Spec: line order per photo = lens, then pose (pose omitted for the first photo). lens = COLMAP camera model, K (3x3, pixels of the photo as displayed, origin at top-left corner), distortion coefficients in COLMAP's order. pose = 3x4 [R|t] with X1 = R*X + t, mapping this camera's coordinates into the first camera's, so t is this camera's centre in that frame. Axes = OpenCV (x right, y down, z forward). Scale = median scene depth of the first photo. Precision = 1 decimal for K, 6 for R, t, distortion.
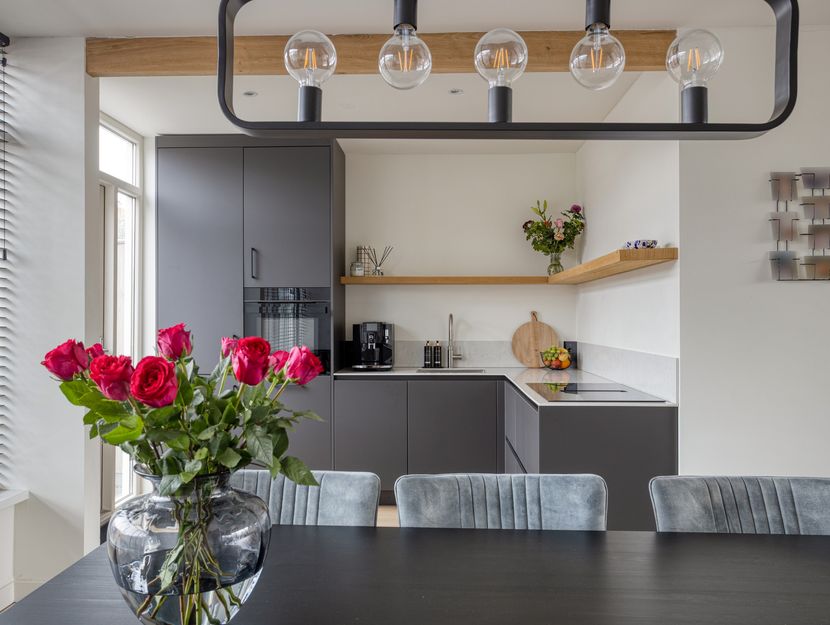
lens RADIAL K [[690.6, 0, 423.9], [0, 690.6, 333.9], [0, 0, 1]] dist [-0.001964, -0.009033]
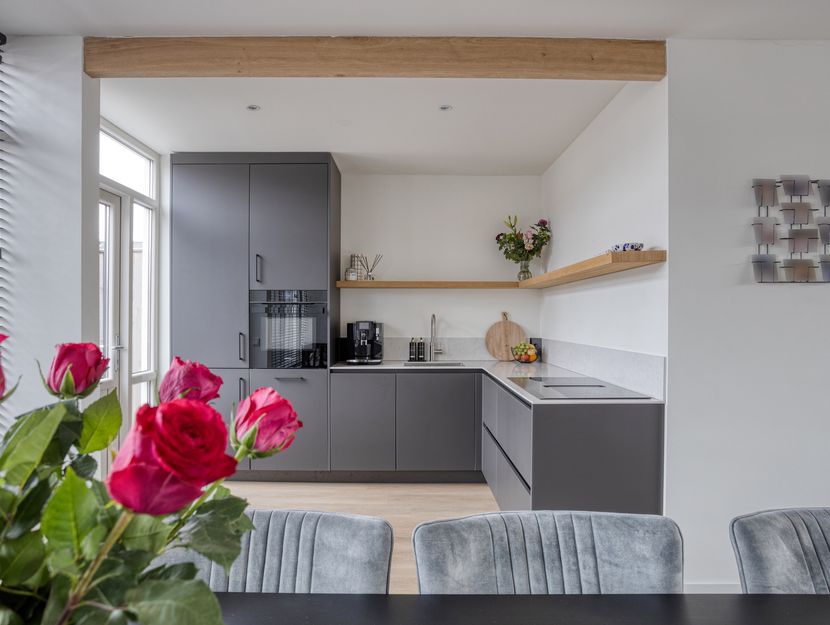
lens RADIAL K [[509.2, 0, 415.8], [0, 509.2, 319.4], [0, 0, 1]] dist [-0.032916, 0.006212]
pose [[0.999254, 0.001366, 0.038605, -0.036070], [-0.000633, 0.999819, -0.018997, -0.006751], [-0.038624, 0.018958, 0.999074, 0.258284]]
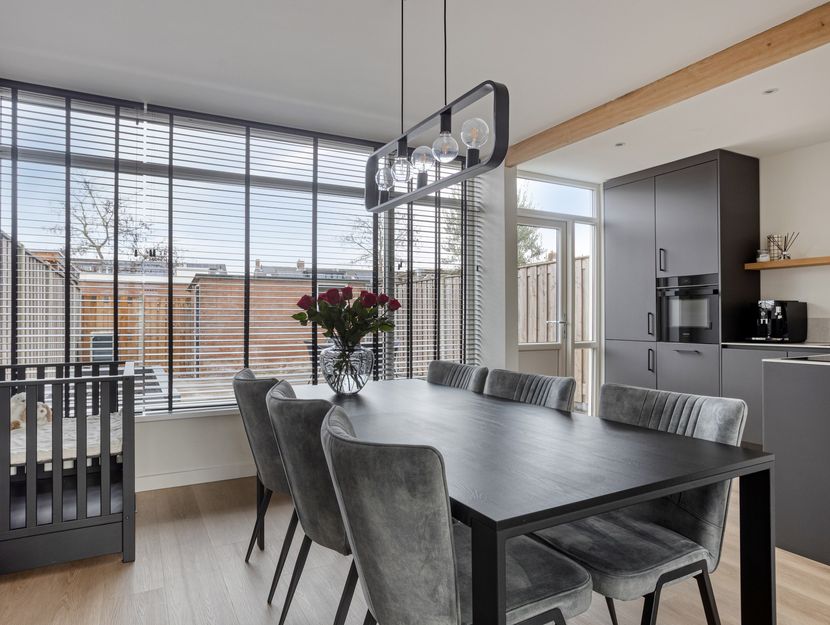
lens RADIAL K [[534.8, 0, 414.9], [0, 534.8, 314.5], [0, 0, 1]] dist [0.000317, 0.002505]
pose [[0.505908, -0.009271, -0.862538, 0.611105], [-0.014358, 0.999713, -0.019167, 0.049037], [0.862468, 0.022081, 0.505629, 0.067942]]
